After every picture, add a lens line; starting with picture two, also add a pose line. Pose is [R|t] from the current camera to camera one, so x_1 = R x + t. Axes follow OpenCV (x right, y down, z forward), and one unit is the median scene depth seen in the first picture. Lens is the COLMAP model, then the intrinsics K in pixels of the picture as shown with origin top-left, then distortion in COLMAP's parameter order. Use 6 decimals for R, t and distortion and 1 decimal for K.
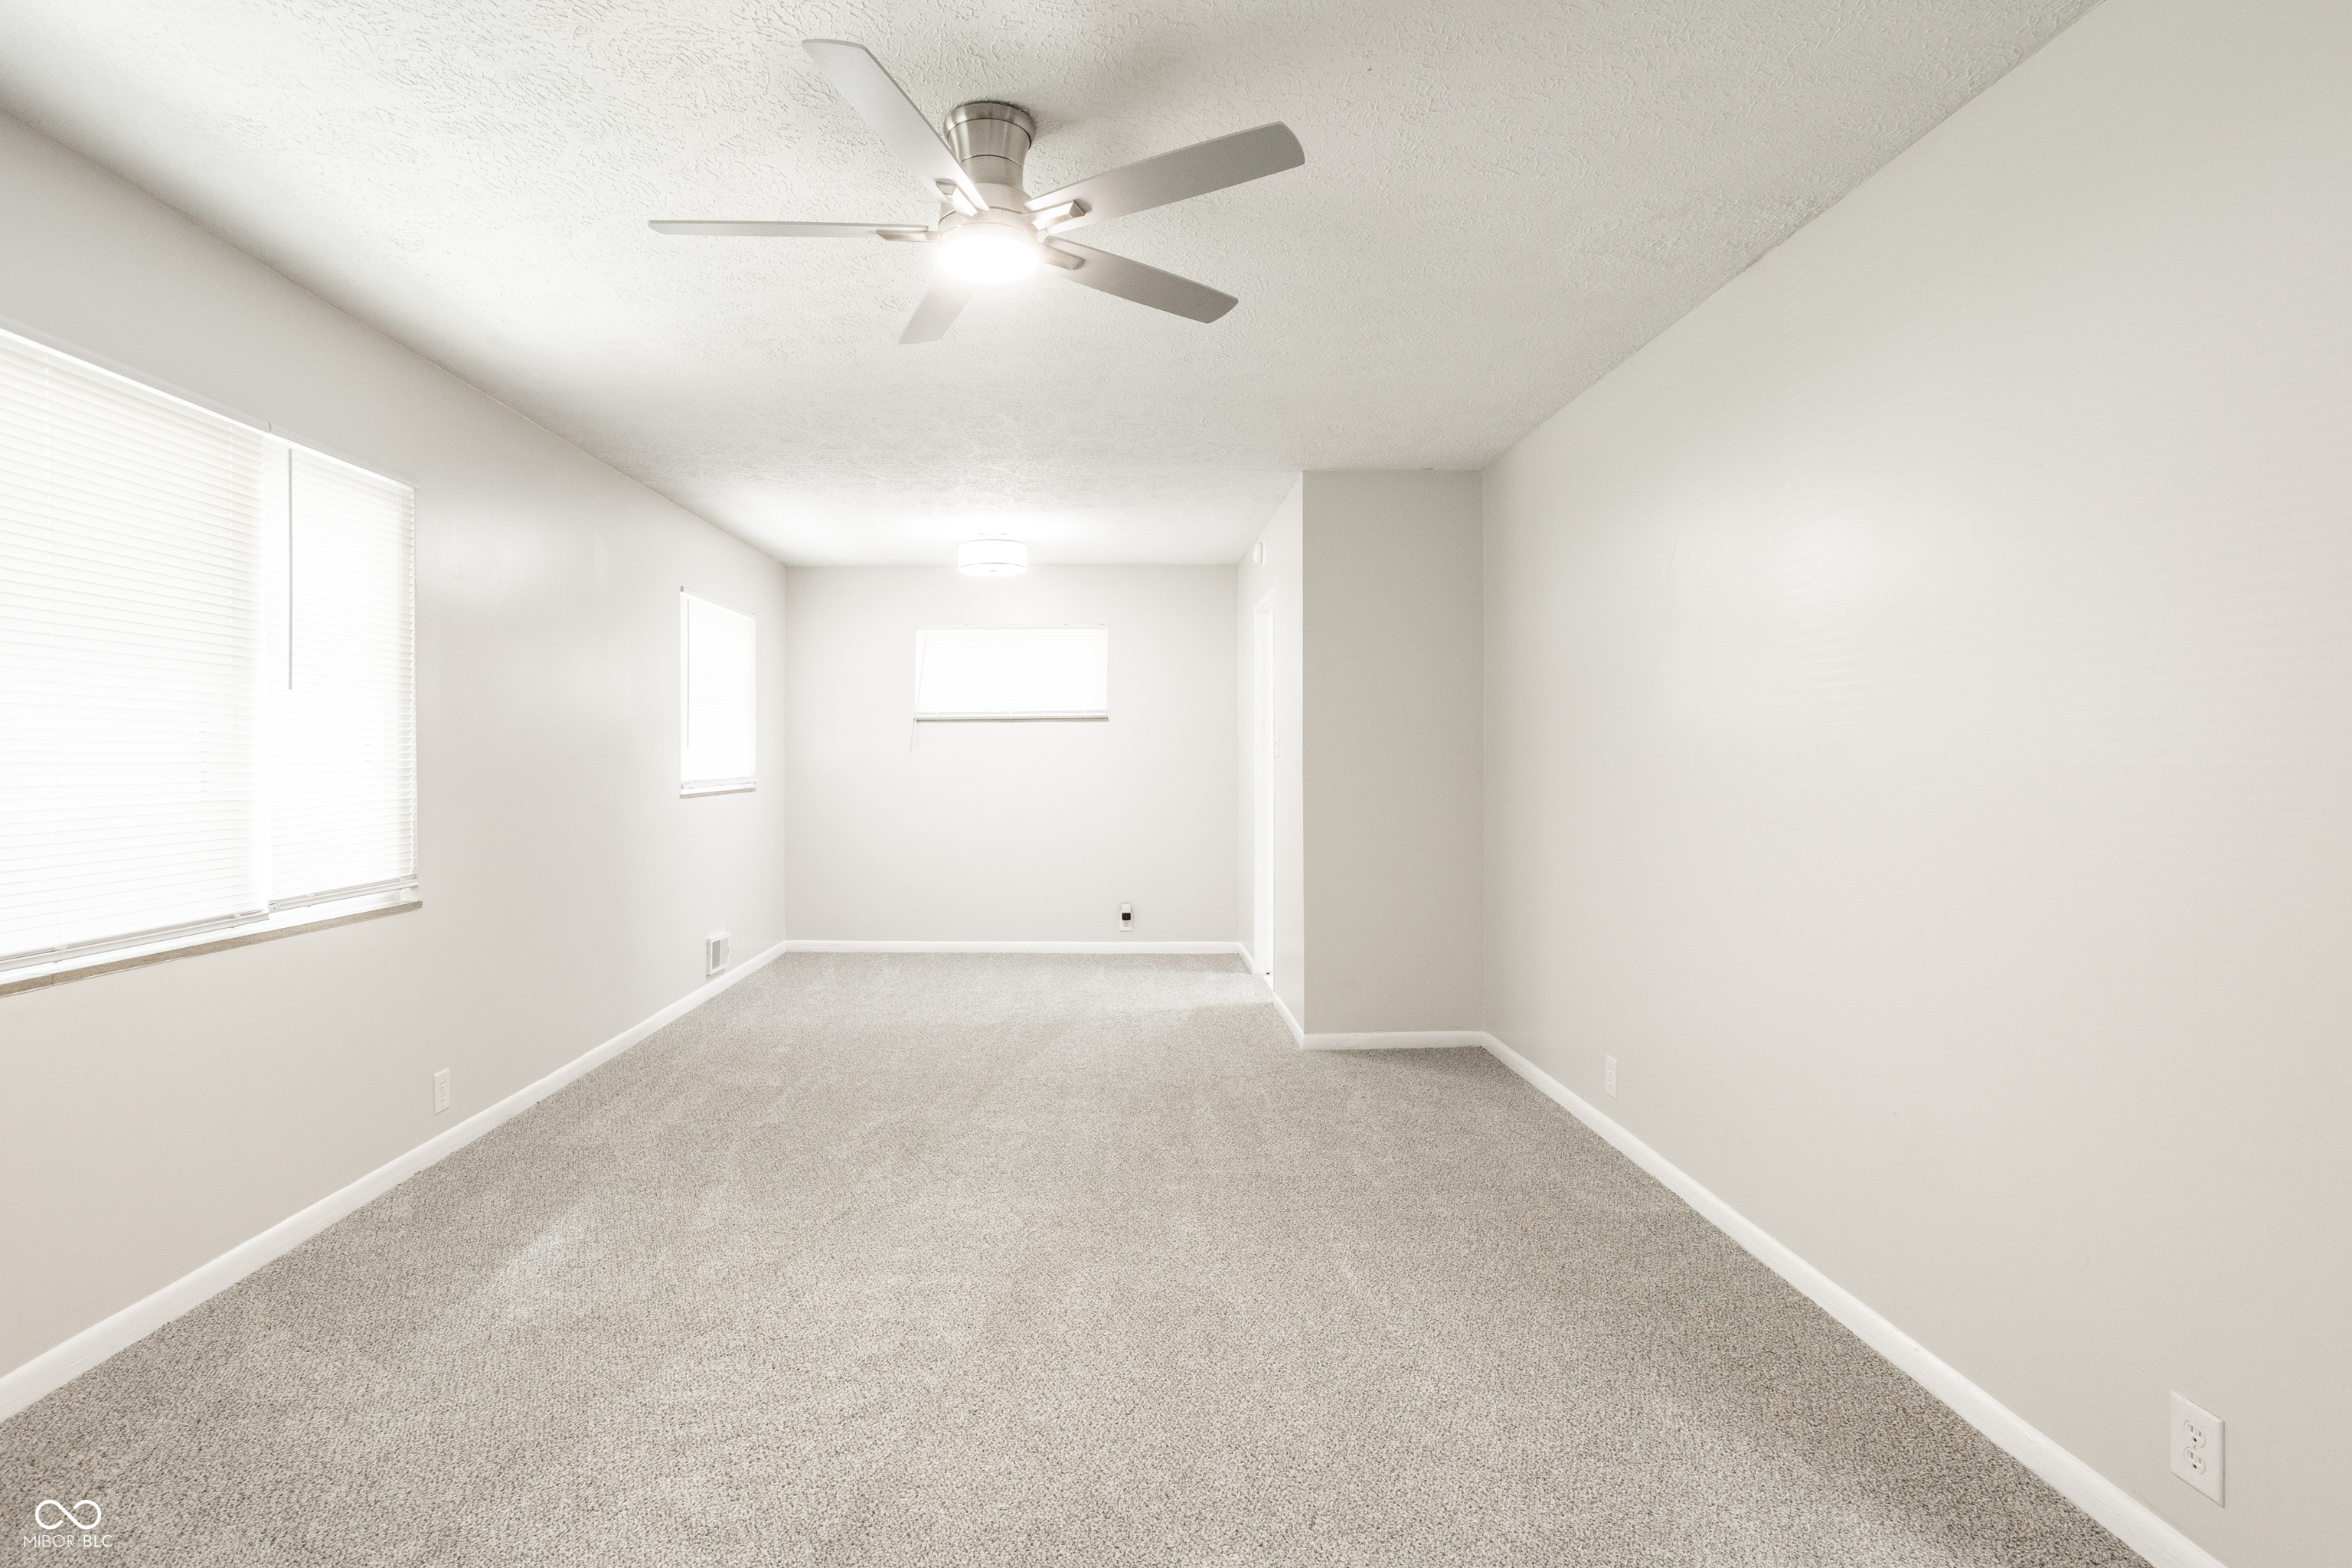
lens RADIAL K [[1201.7, 0, 1101.0], [0, 1201.7, 789.8], [0, 0, 1]] dist [-0.070780, 0.058651]
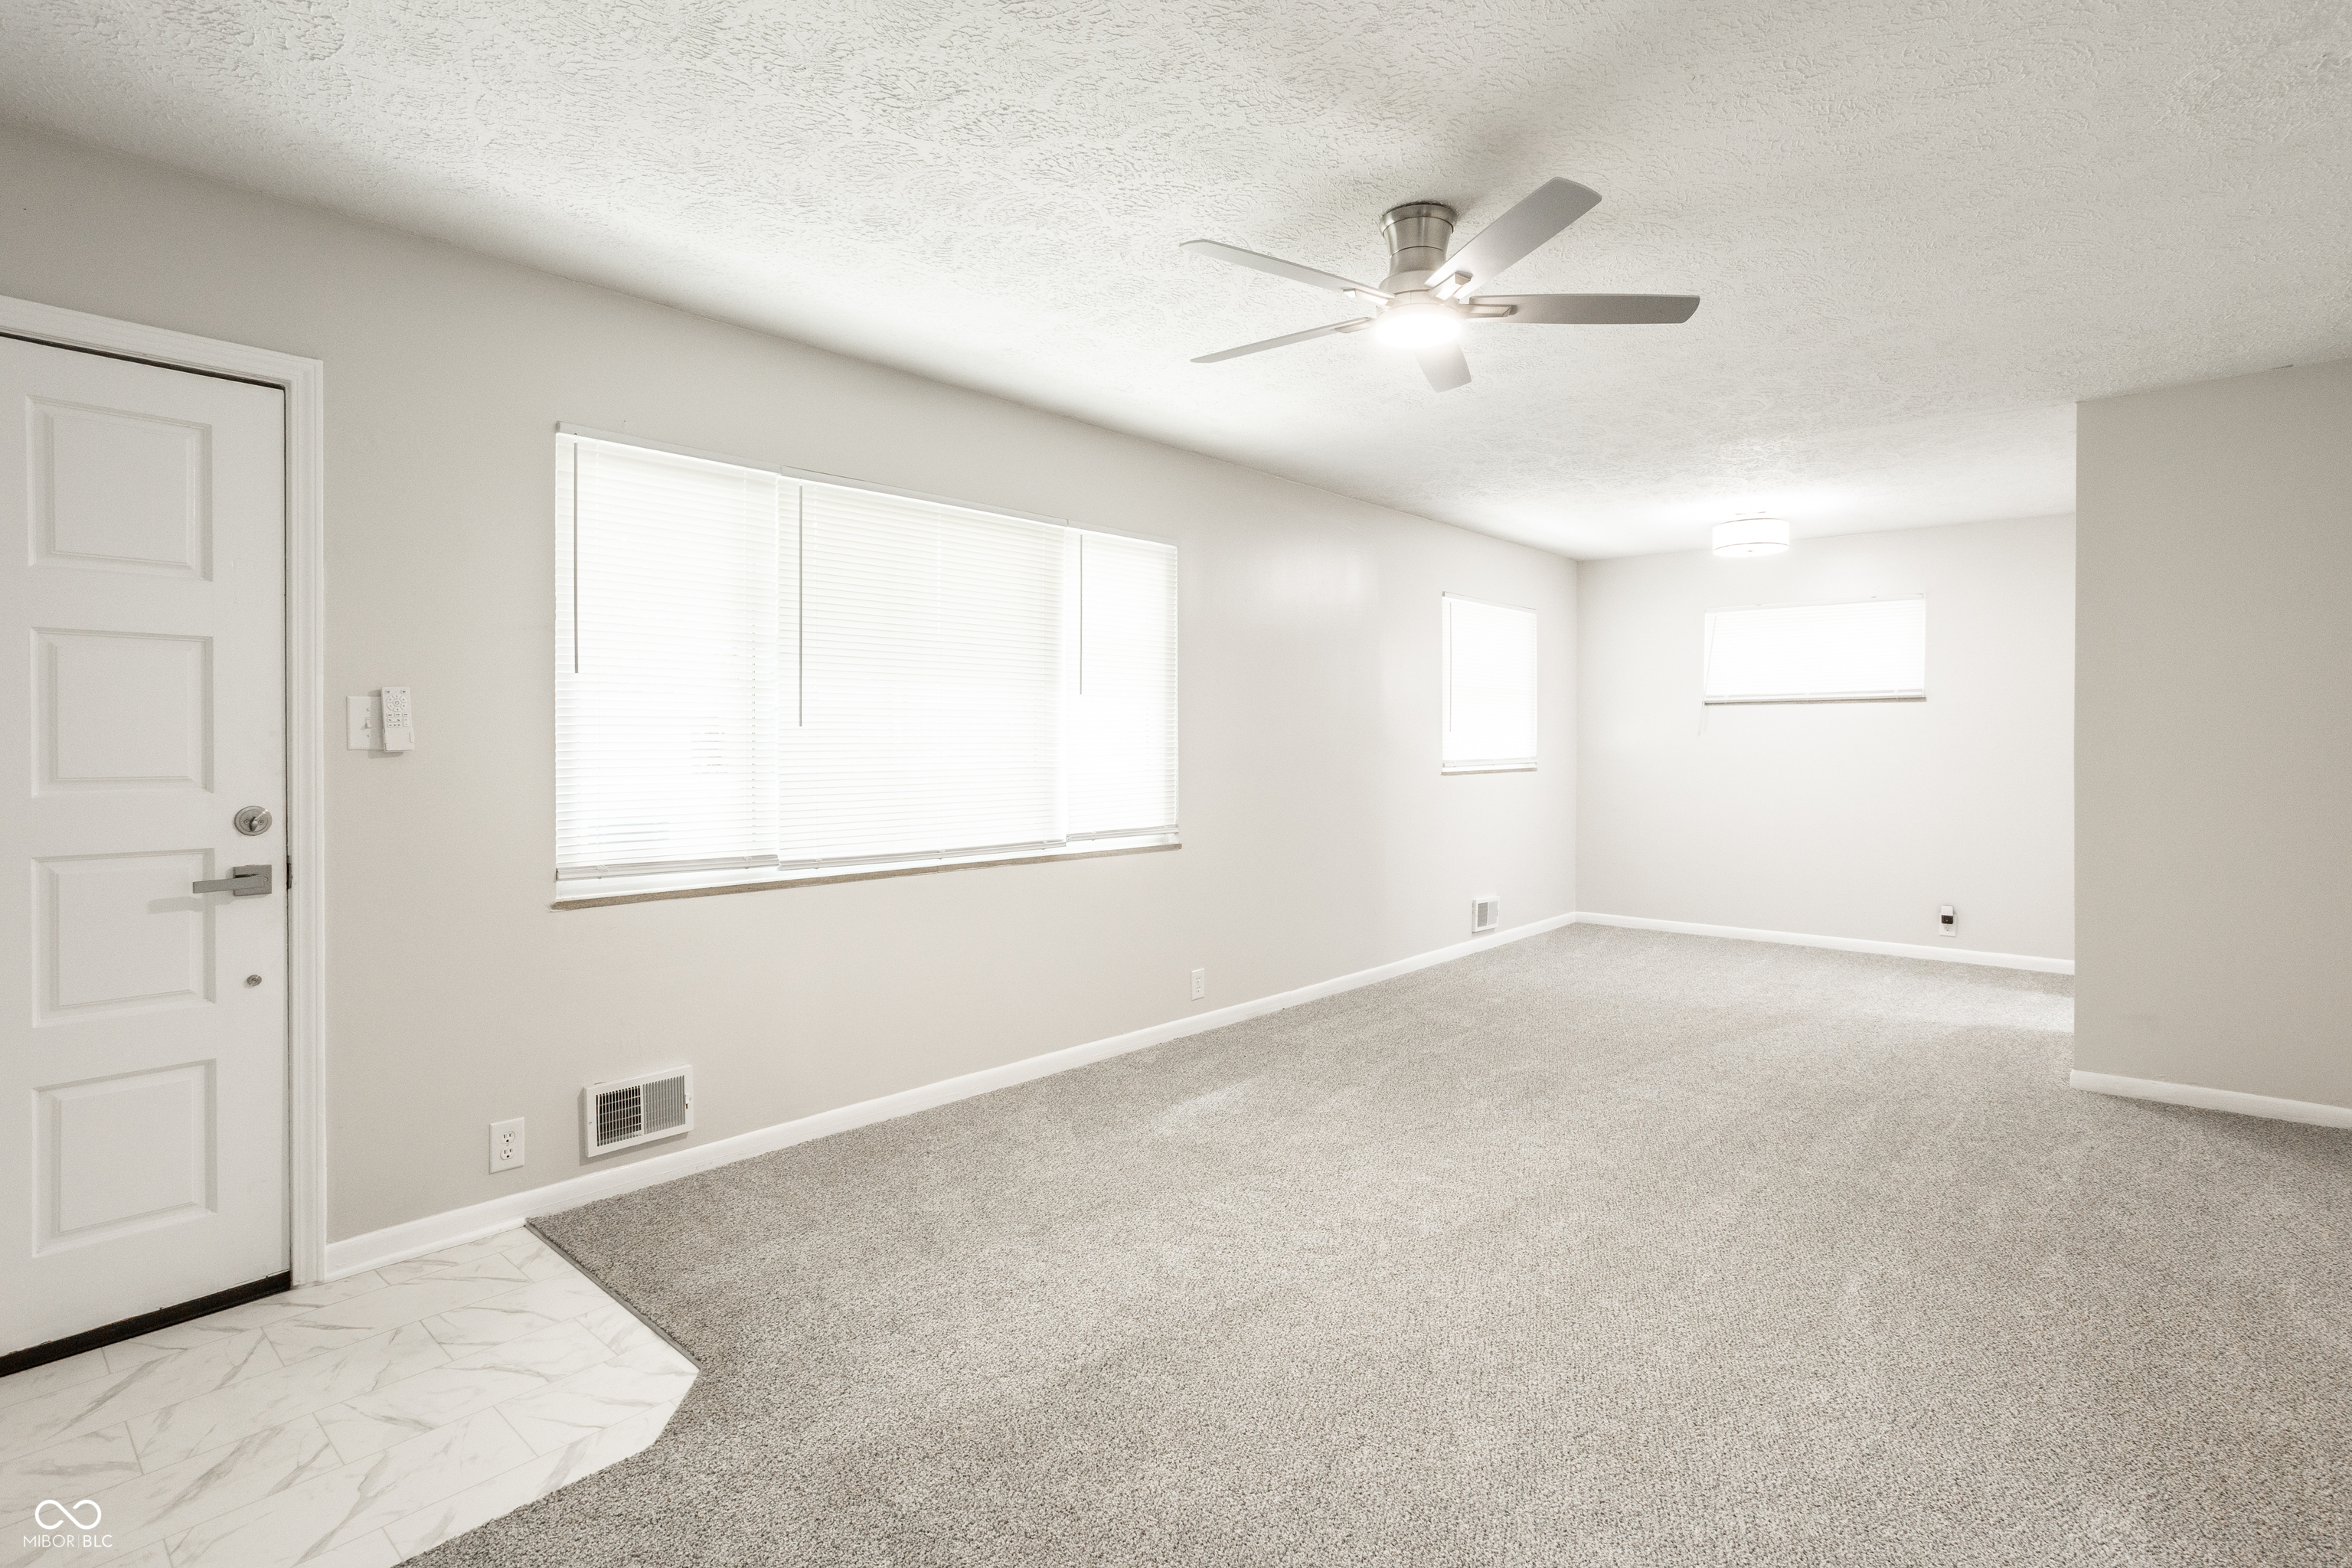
lens RADIAL K [[1165.4, 0, 1176.0], [0, 1165.4, 784.0], [0, 0, 1]] dist [-0.064230, 0.035337]
pose [[0.750595, 0.026597, -0.660227, 0.295309], [-0.018978, 0.999645, 0.018695, -0.000929], [0.660490, -0.001503, 0.750834, -0.027185]]
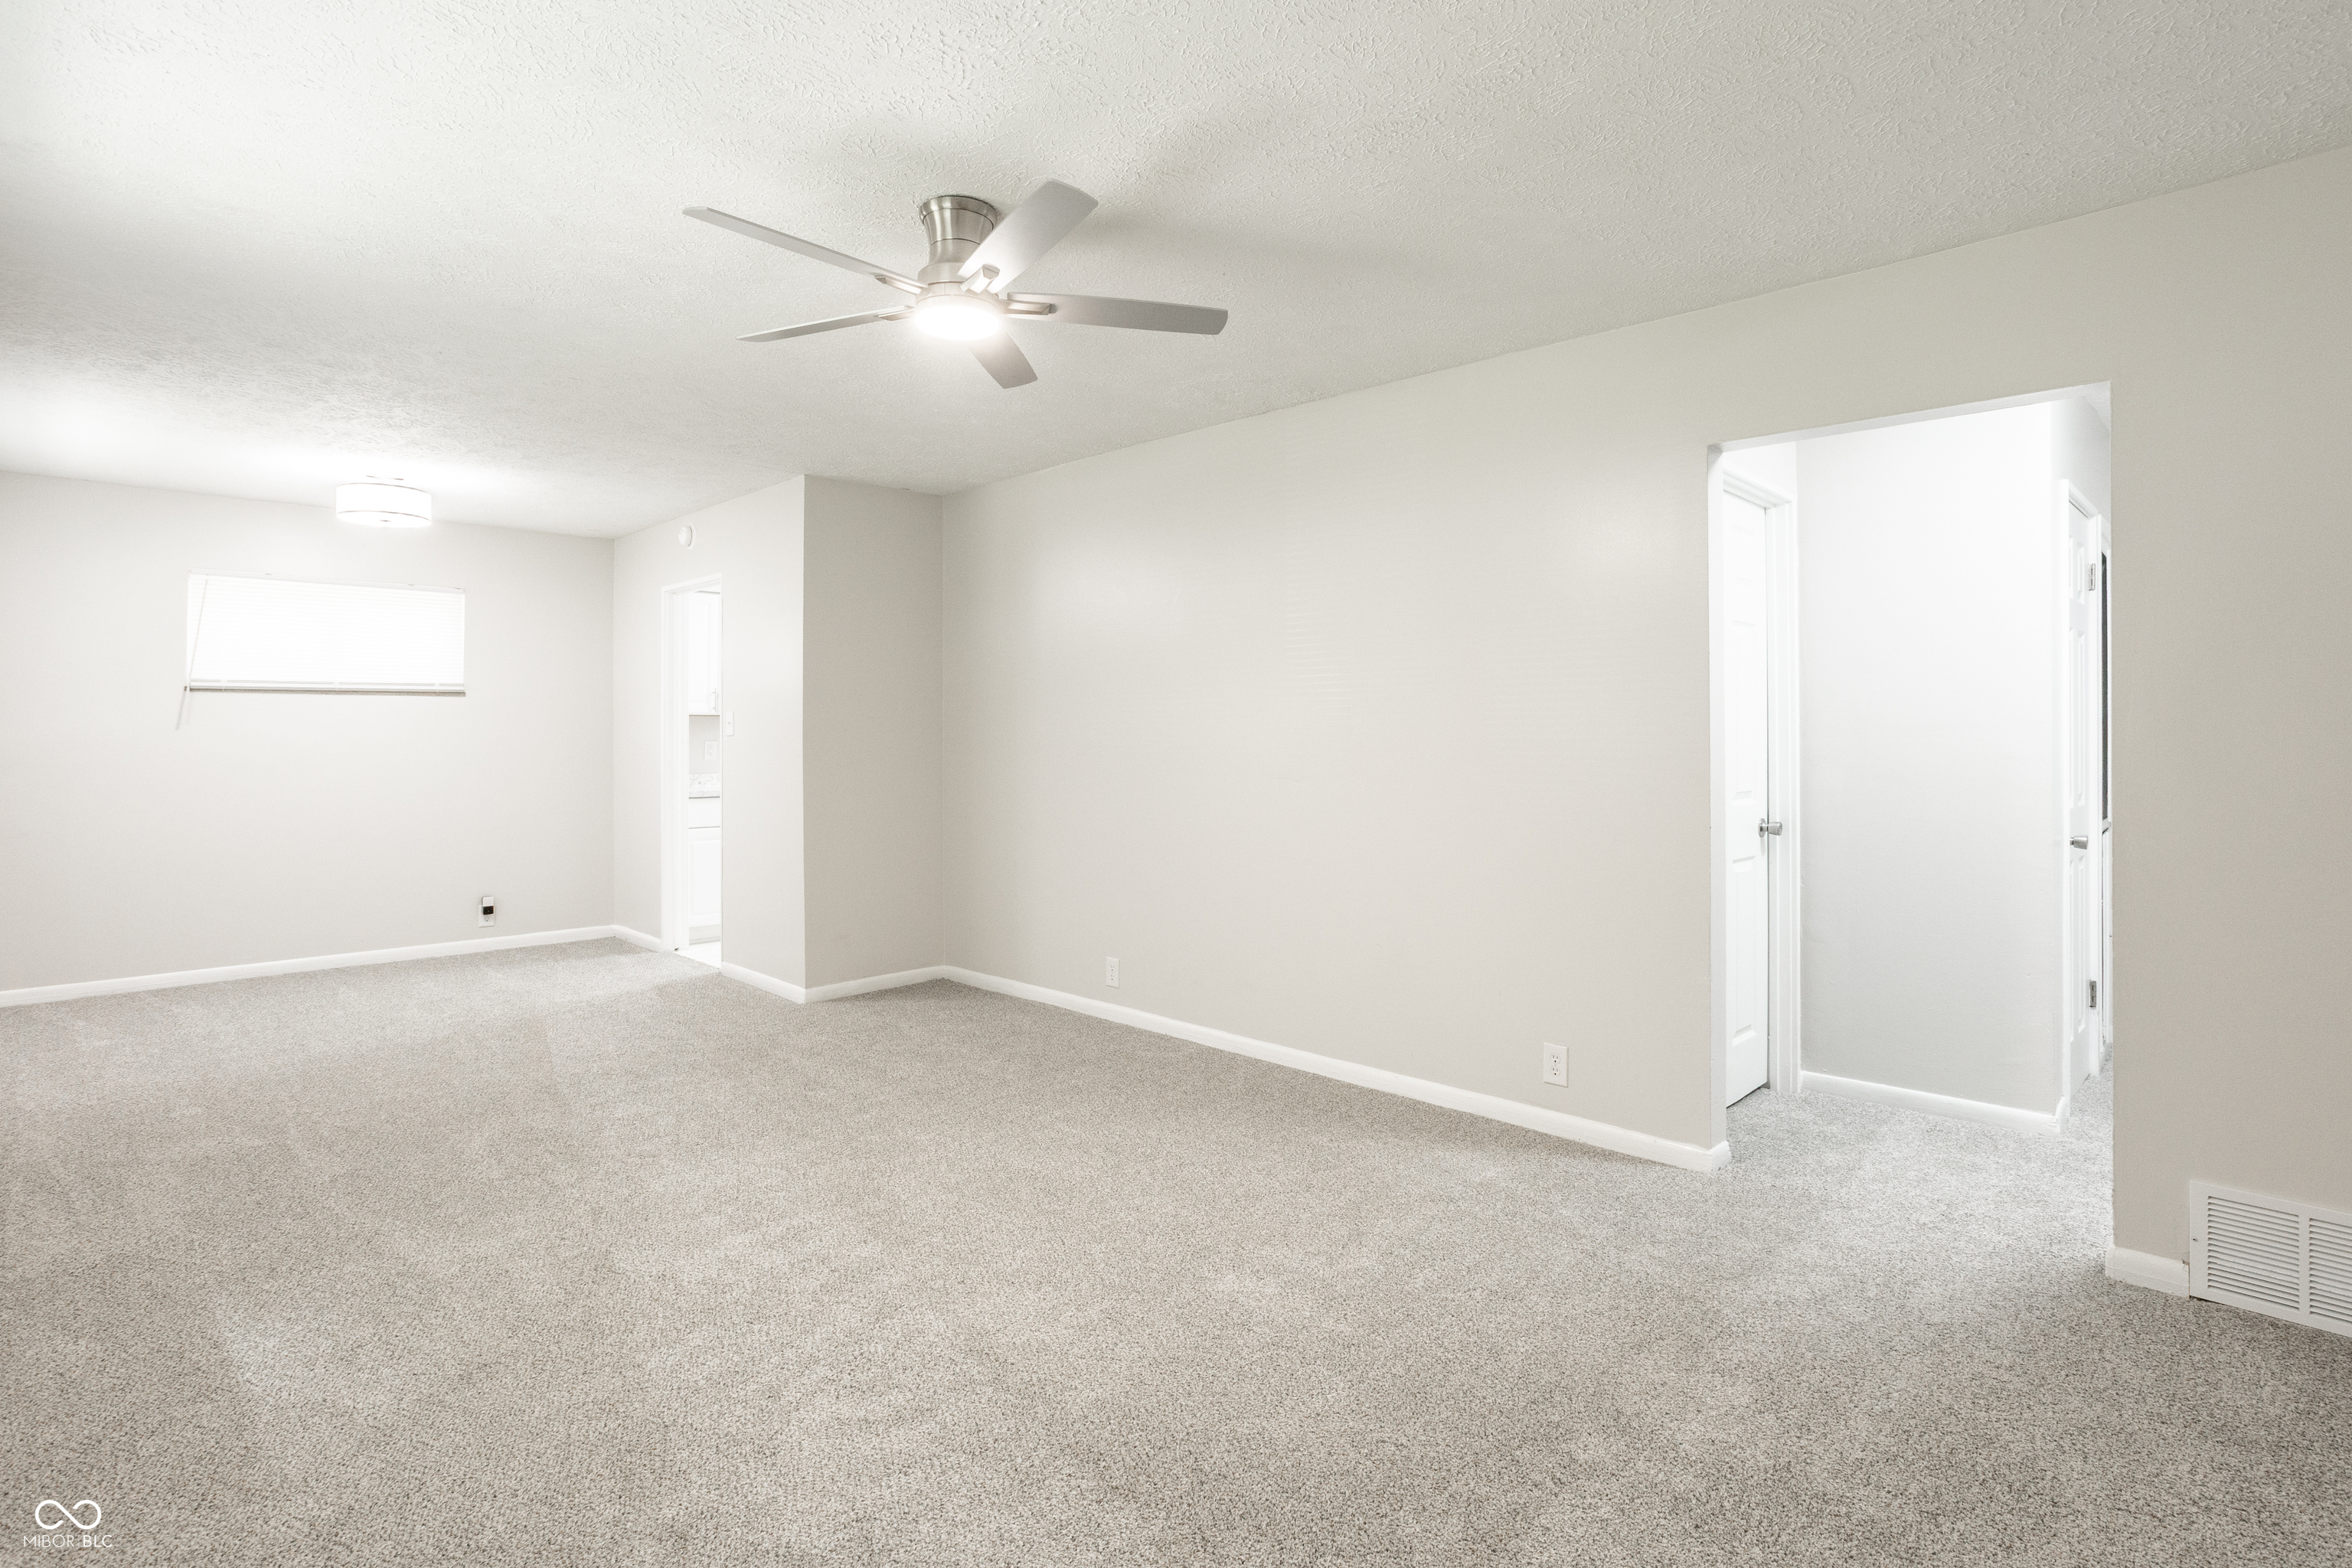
lens RADIAL K [[1165.9, 0, 1204.0], [0, 1165.9, 766.7], [0, 0, 1]] dist [-0.047488, 0.028089]
pose [[0.693916, -0.019062, 0.719804, -0.456878], [0.018757, 0.999789, 0.008395, -0.001814], [-0.719812, 0.007676, 0.694127, 0.002675]]
